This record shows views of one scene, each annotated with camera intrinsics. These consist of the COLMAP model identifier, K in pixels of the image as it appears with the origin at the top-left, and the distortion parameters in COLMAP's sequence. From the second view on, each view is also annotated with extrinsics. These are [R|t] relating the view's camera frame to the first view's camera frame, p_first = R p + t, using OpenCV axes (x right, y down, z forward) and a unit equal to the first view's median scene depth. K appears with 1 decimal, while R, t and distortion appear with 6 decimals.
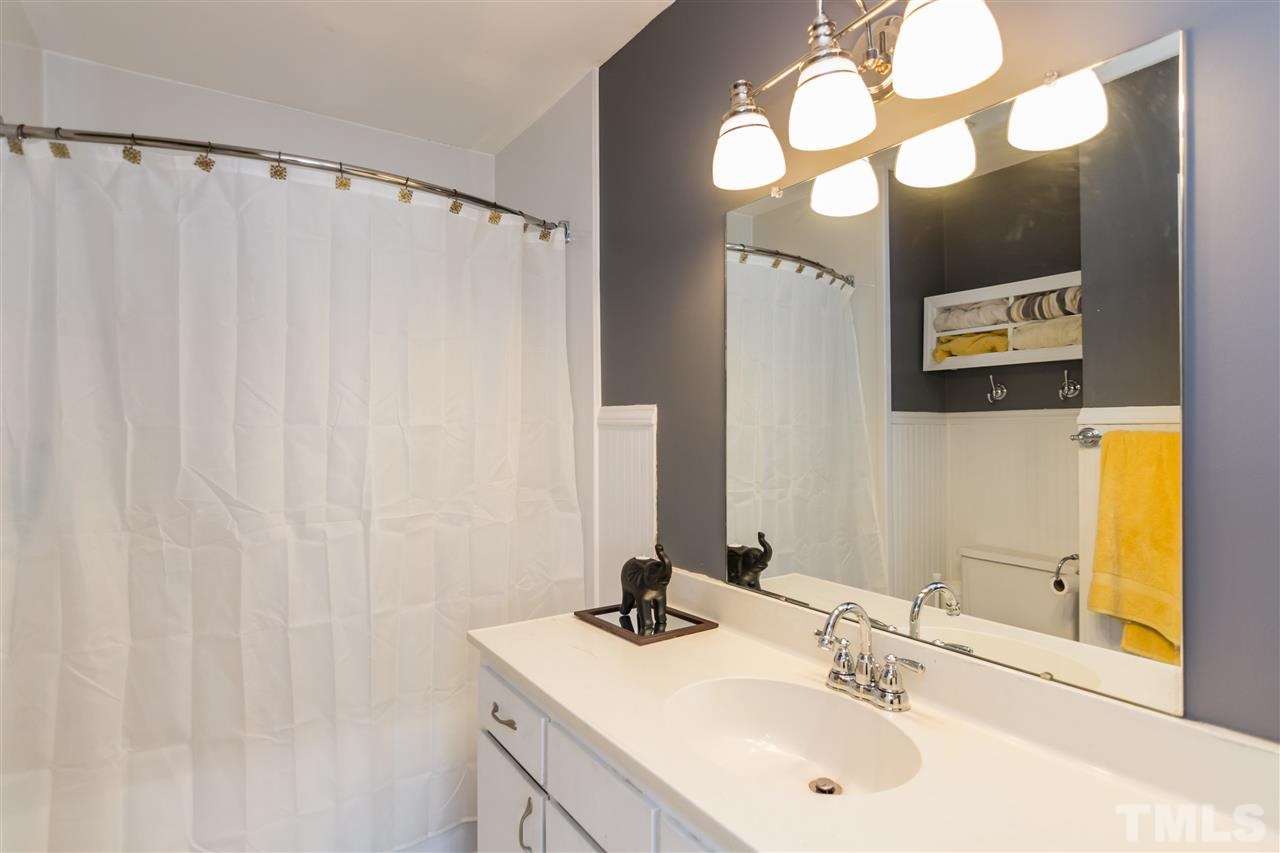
lens RADIAL K [[656.6, 0, 646.9], [0, 656.6, 426.0], [0, 0, 1]] dist [-0.000875, 0.000807]
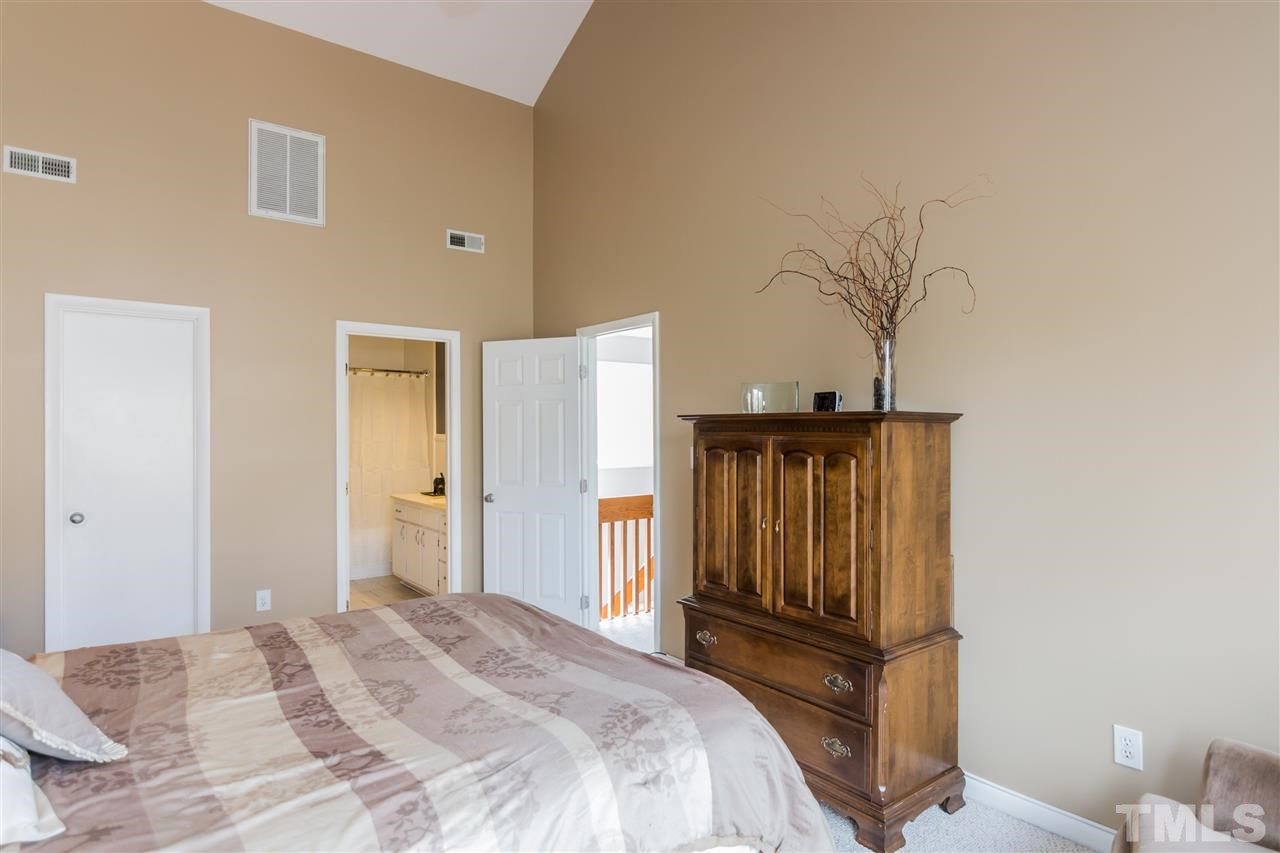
lens RADIAL K [[656.6, 0, 646.9], [0, 656.6, 426.0], [0, 0, 1]] dist [-0.000875, 0.000807]
pose [[0.995208, 0.000189, 0.097782, 0.639131], [-0.000287, 0.999999, 0.000988, -0.073452], [-0.097782, -0.001011, 0.995207, -2.251188]]
